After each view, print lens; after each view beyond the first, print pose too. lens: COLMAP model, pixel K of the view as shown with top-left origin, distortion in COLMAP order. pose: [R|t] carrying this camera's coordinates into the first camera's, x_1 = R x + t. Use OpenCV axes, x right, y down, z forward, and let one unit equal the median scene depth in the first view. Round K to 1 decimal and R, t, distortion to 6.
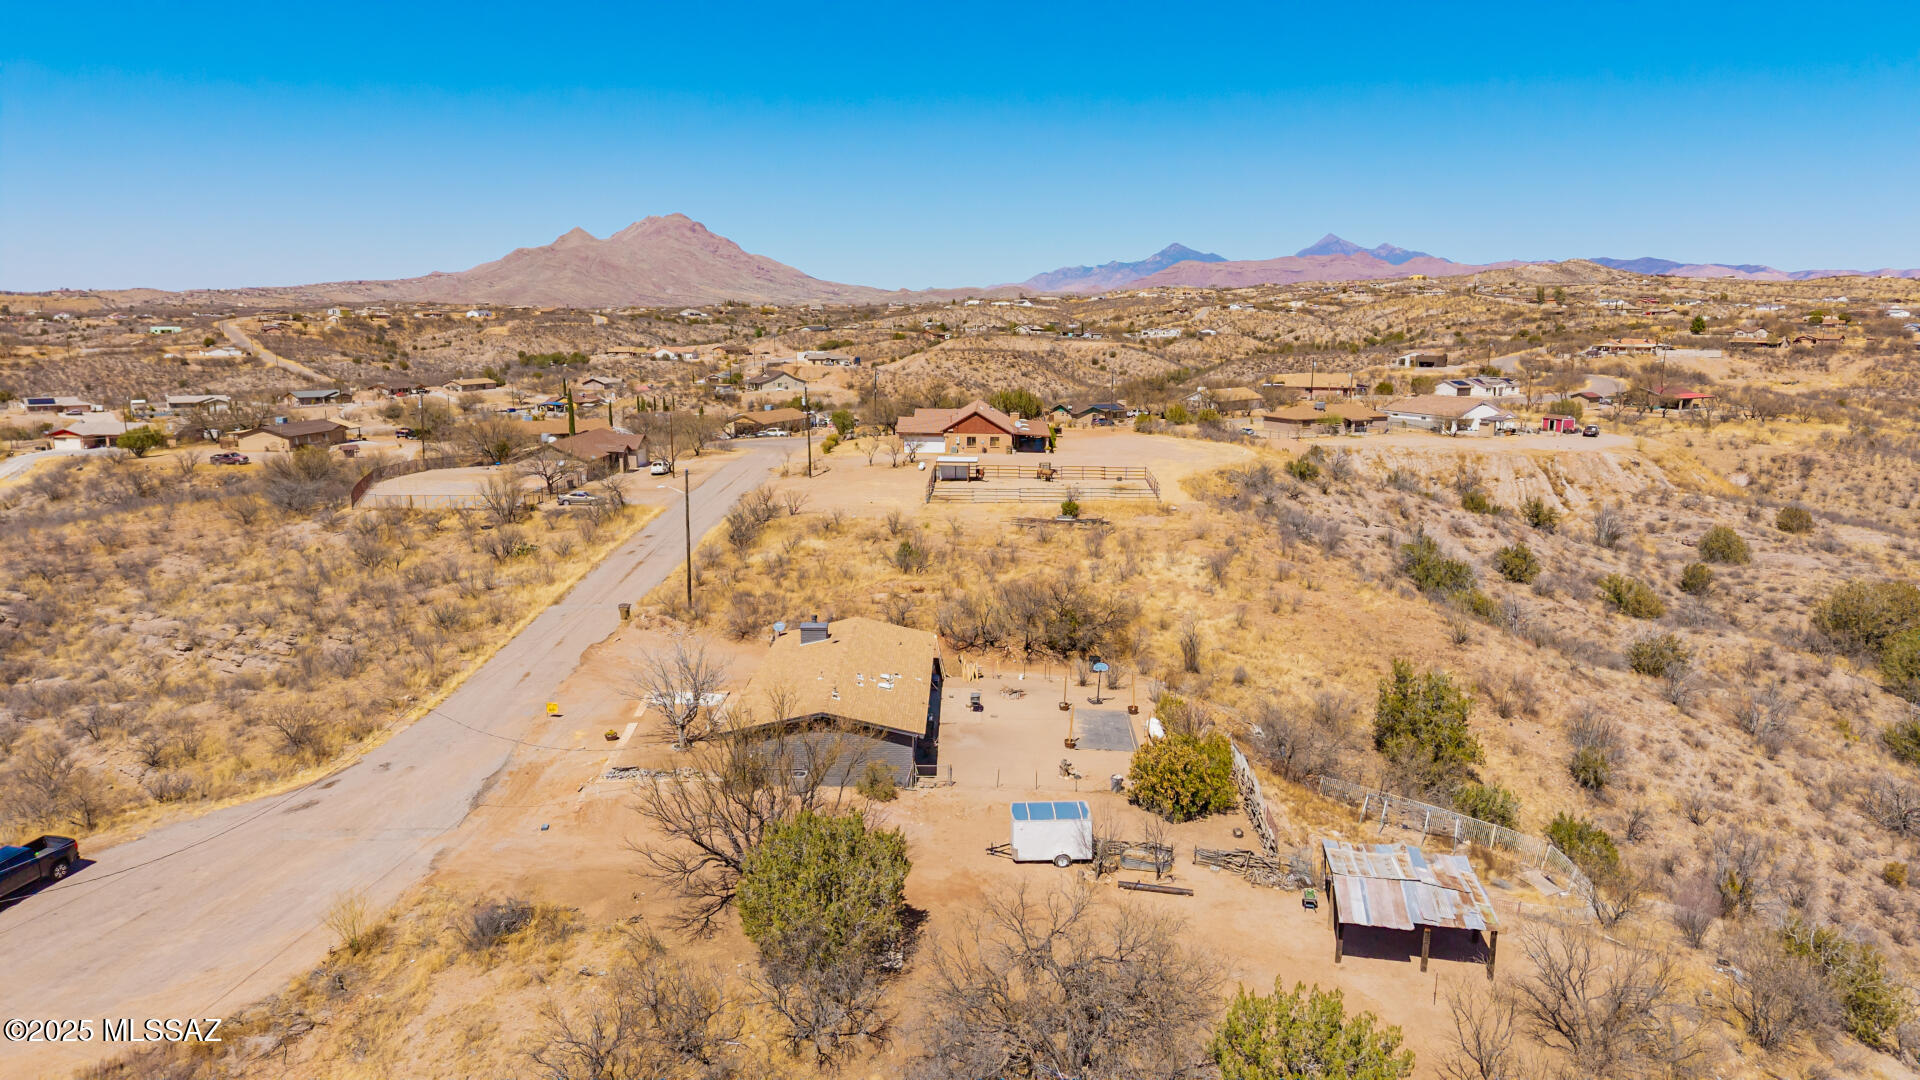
lens RADIAL K [[1274.6, 0, 957.2], [0, 1274.6, 558.4], [0, 0, 1]] dist [0.037554, -0.043958]
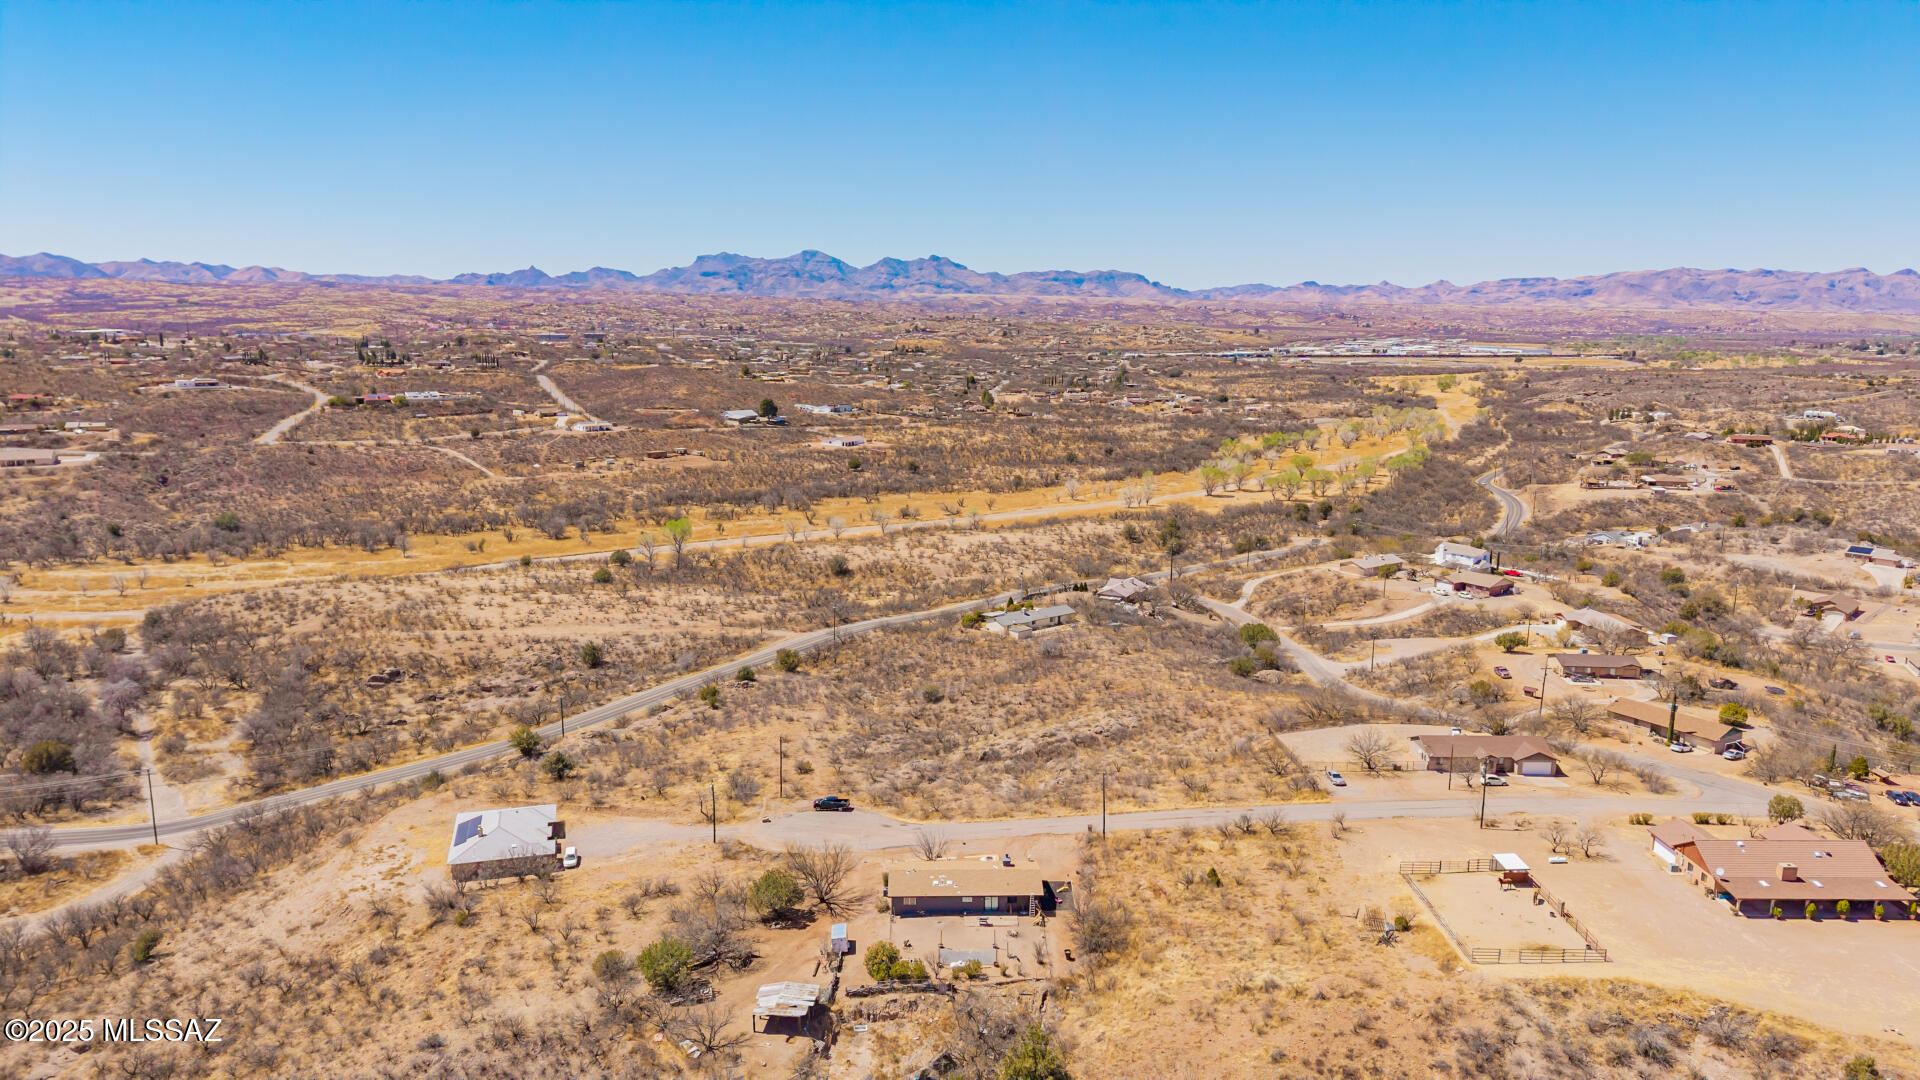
lens RADIAL K [[1274.6, 0, 960.1], [0, 1274.6, 544.1], [0, 0, 1]] dist [0.037554, -0.043958]
pose [[0.039777, 0.175686, -0.983642, 0.161483], [-0.196168, 0.966637, 0.164716, -0.067618], [0.979763, 0.186407, 0.072914, 0.056080]]
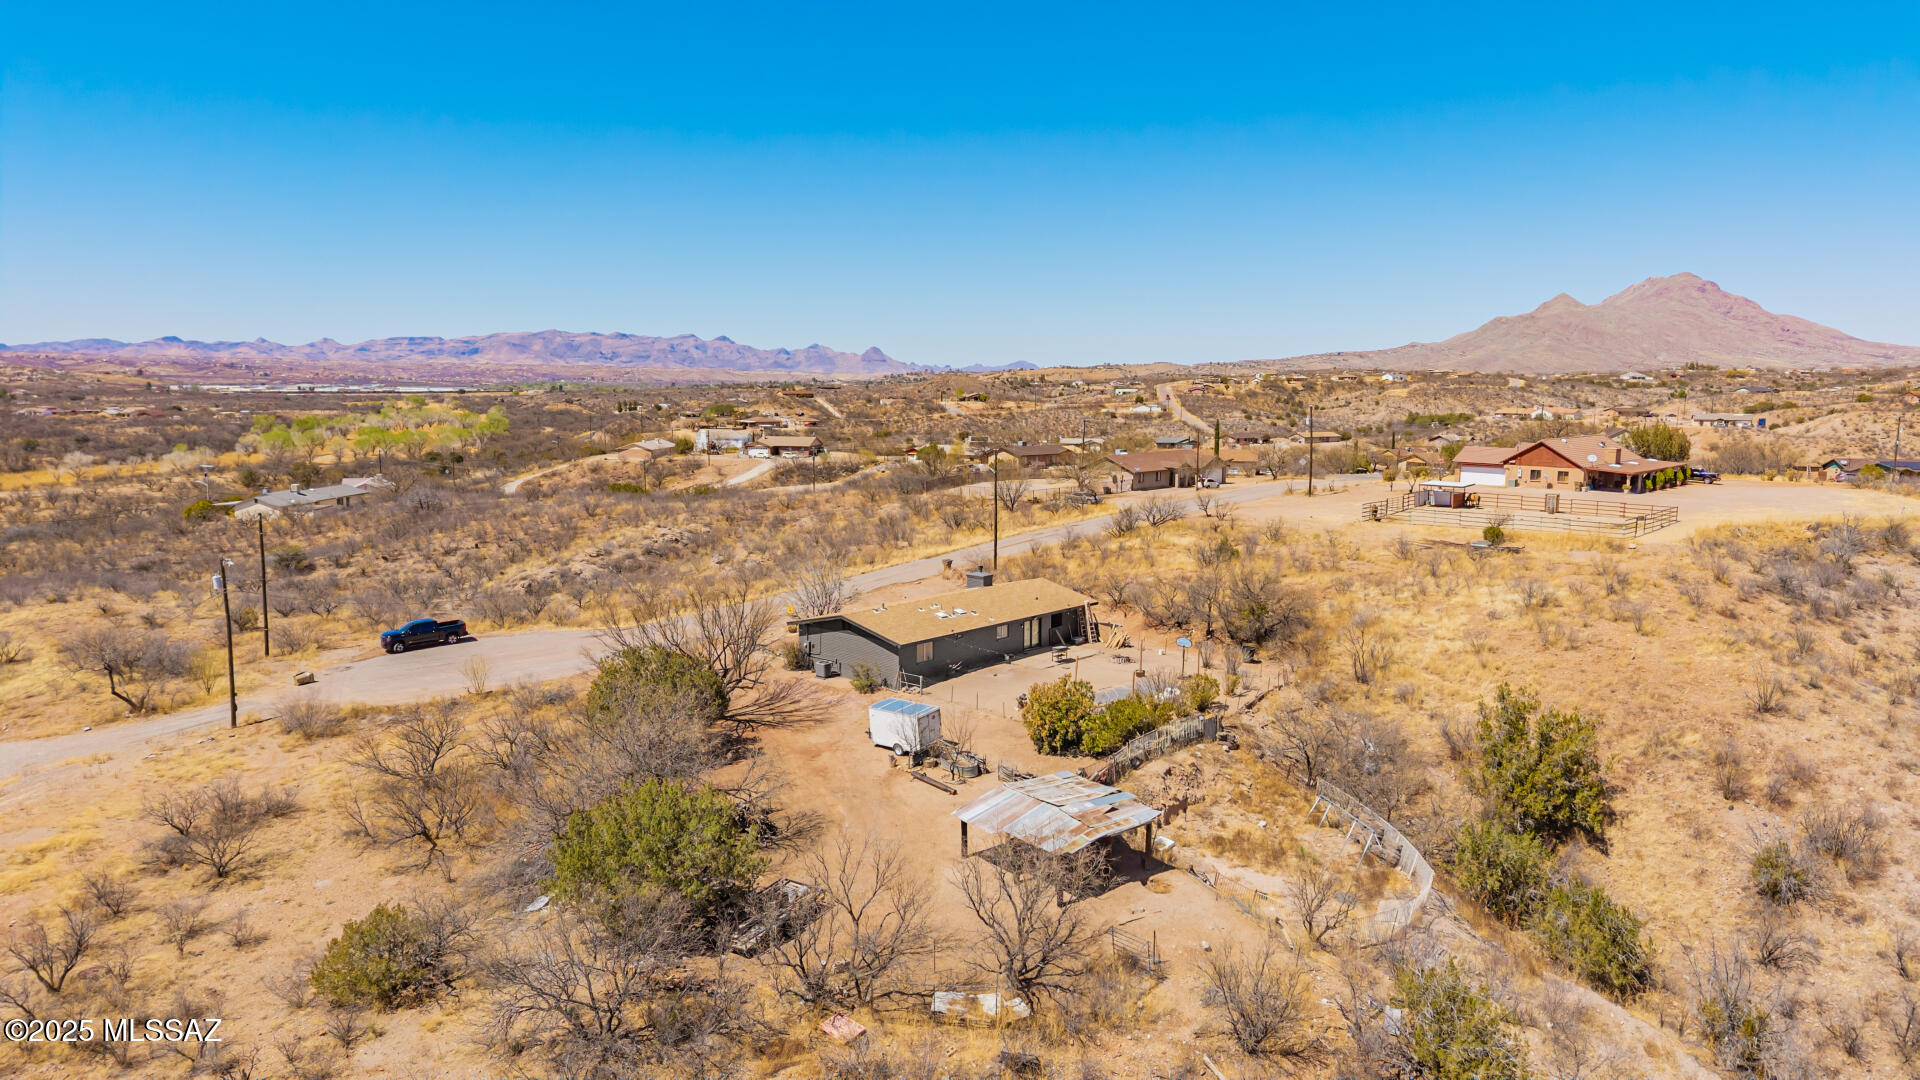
lens RADIAL K [[1274.6, 0, 952.9], [0, 1274.6, 543.3], [0, 0, 1]] dist [0.037554, -0.043958]
pose [[0.748966, 0.082767, -0.657419, 0.052524], [-0.125310, 0.991957, -0.017875, 0.004097], [0.650651, 0.095769, 0.753313, 0.009699]]
